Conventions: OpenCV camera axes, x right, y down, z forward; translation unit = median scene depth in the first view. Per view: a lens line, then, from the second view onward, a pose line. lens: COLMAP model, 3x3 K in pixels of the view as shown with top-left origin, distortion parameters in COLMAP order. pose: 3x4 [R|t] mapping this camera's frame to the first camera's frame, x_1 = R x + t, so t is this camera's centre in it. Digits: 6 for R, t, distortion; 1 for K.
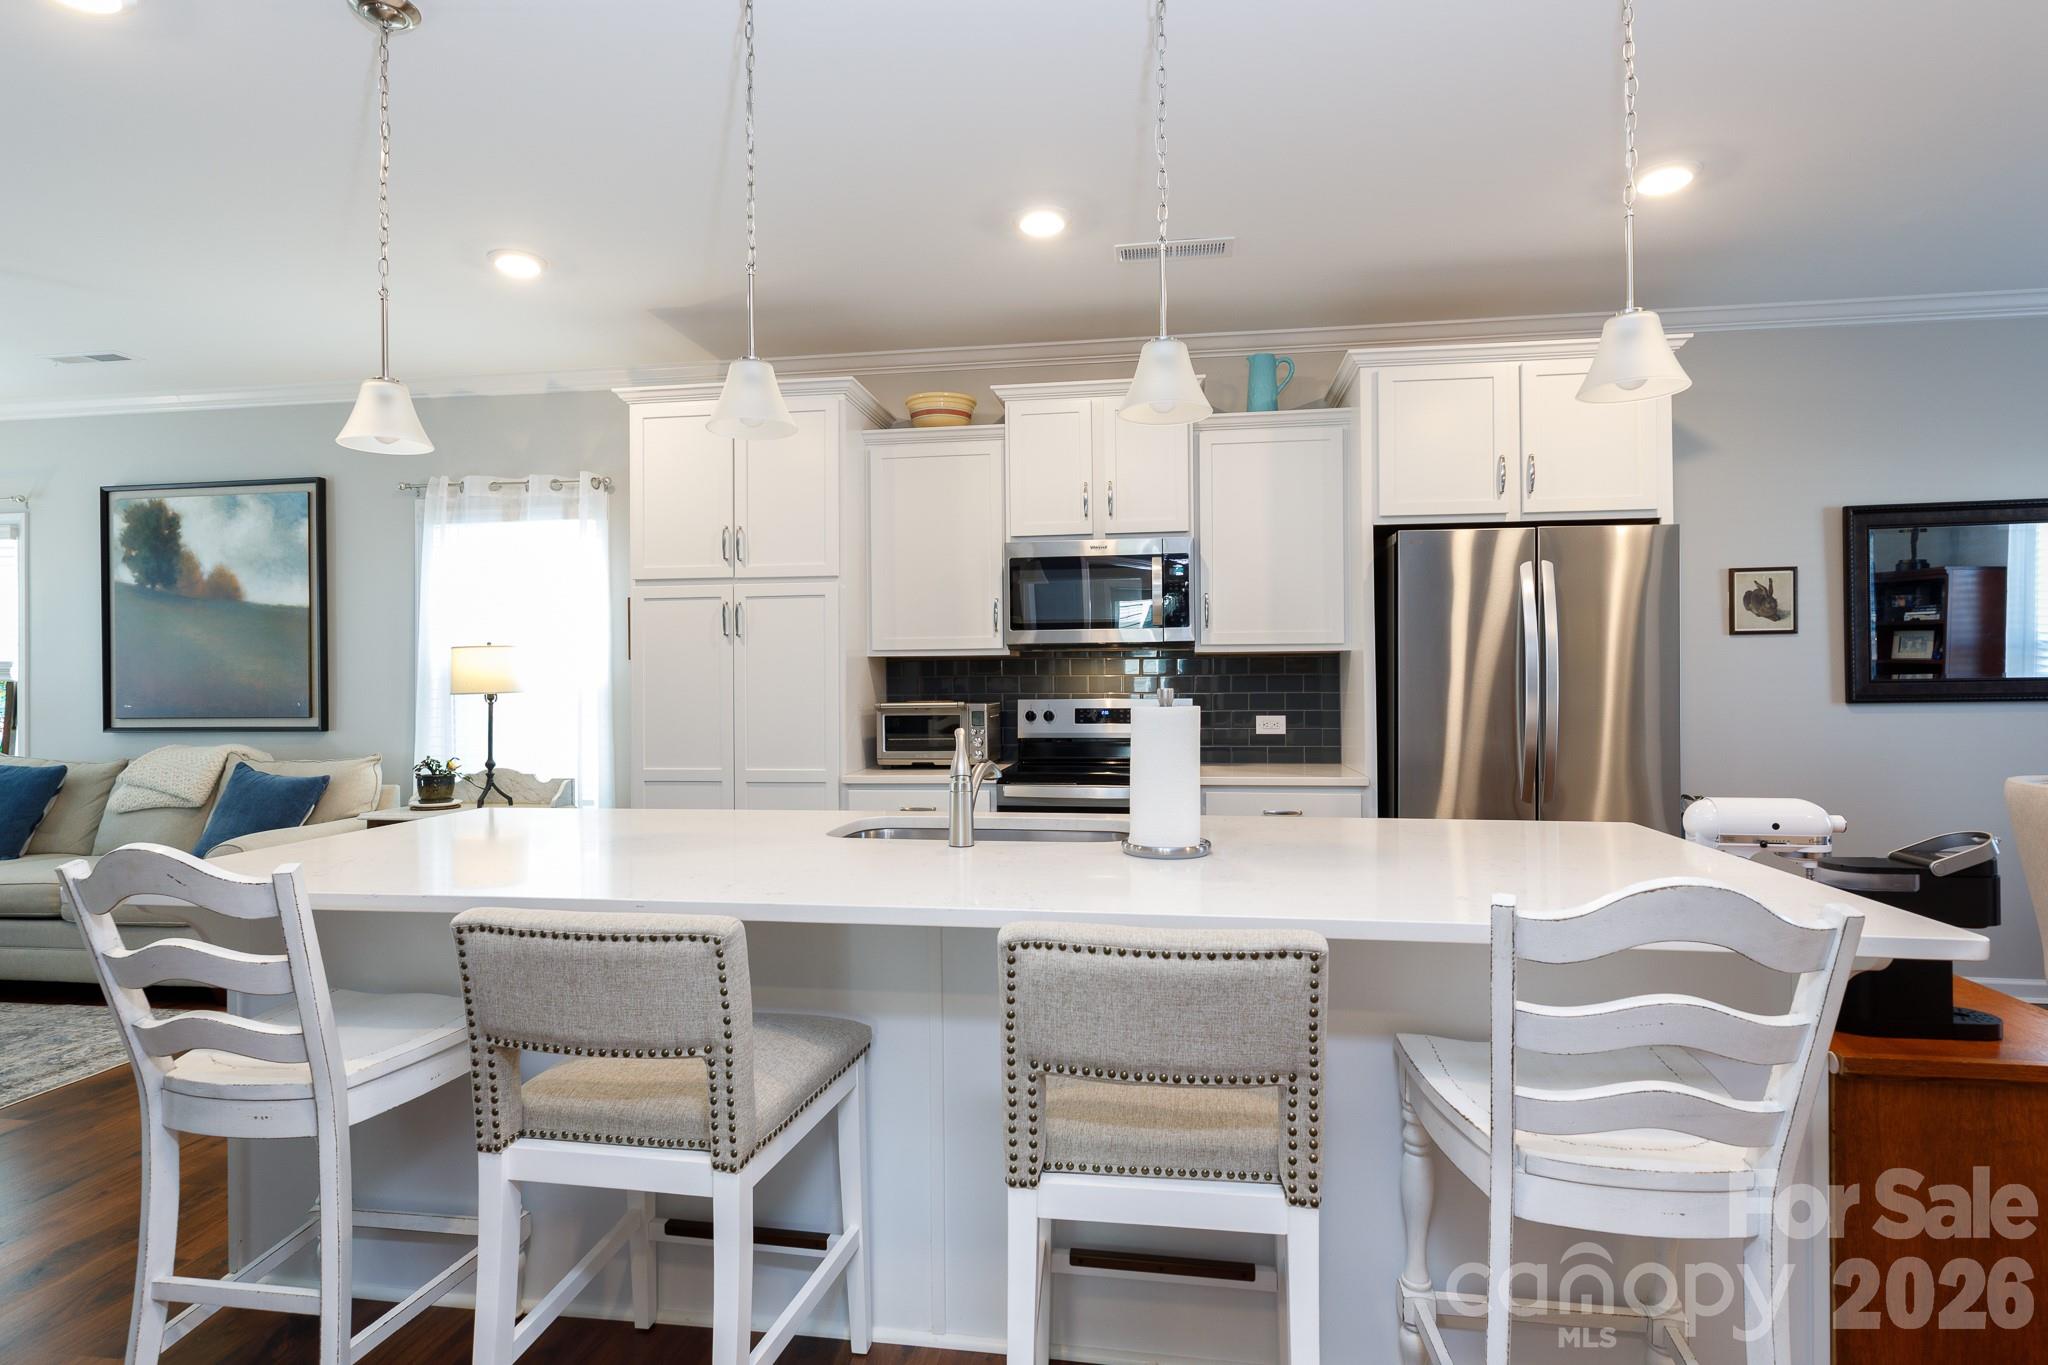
lens RADIAL K [[1054.2, 0, 1028.4], [0, 1054.2, 670.8], [0, 0, 1]] dist [-0.000235, 0.001046]
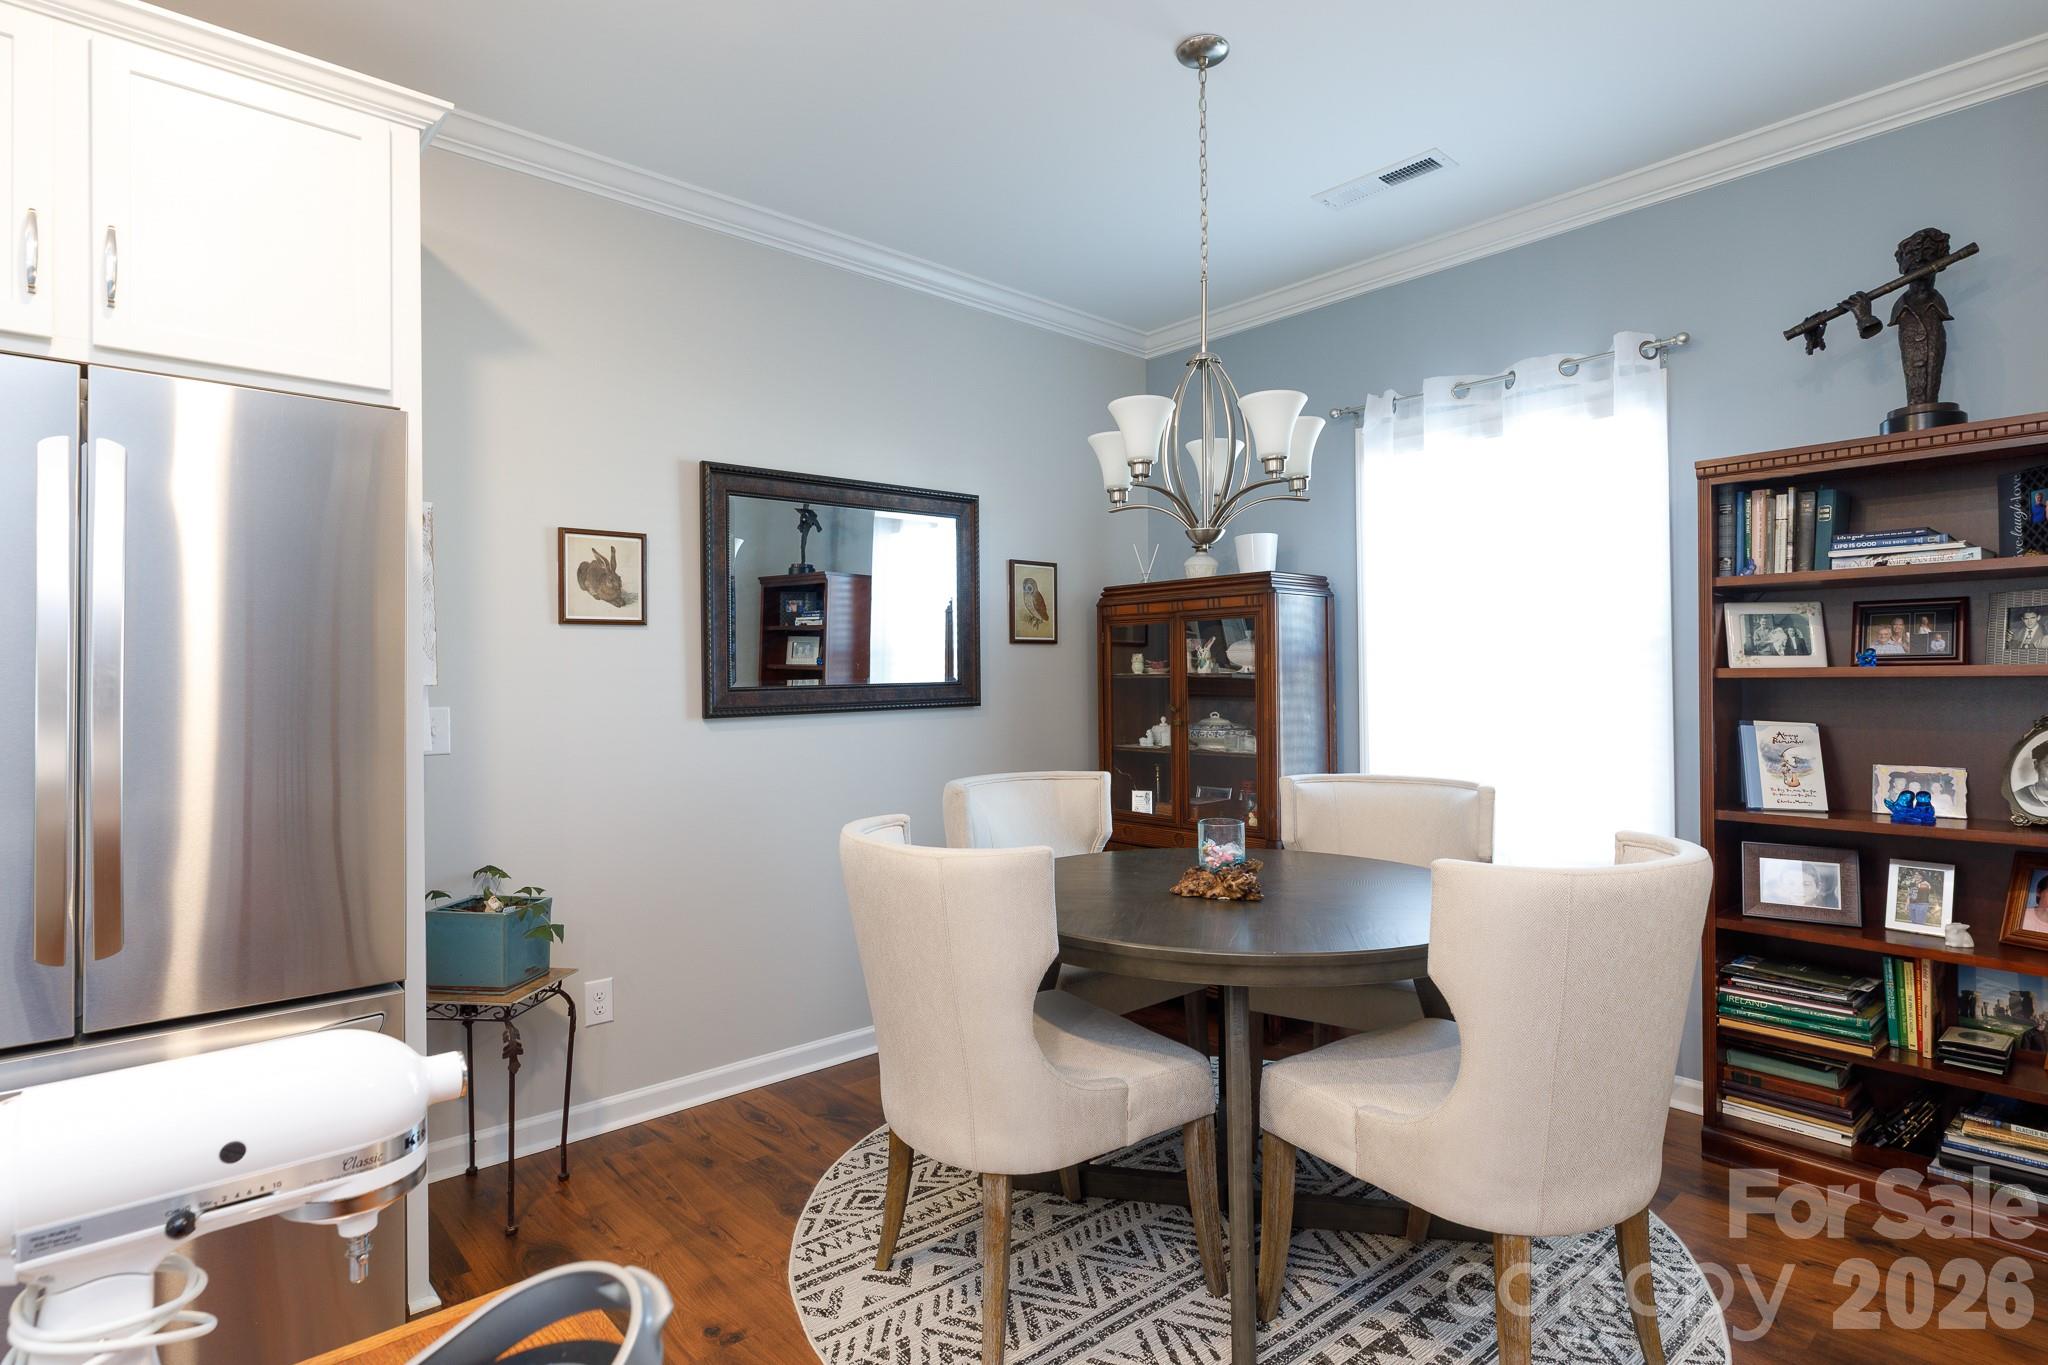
lens RADIAL K [[1054.2, 0, 1019.8], [0, 1054.2, 668.7], [0, 0, 1]] dist [-0.000235, 0.001046]
pose [[0.642327, 0.007233, 0.766397, 0.328005], [-0.001135, 0.999963, -0.008486, 0.000787], [-0.766430, 0.004580, 0.642311, 0.323542]]
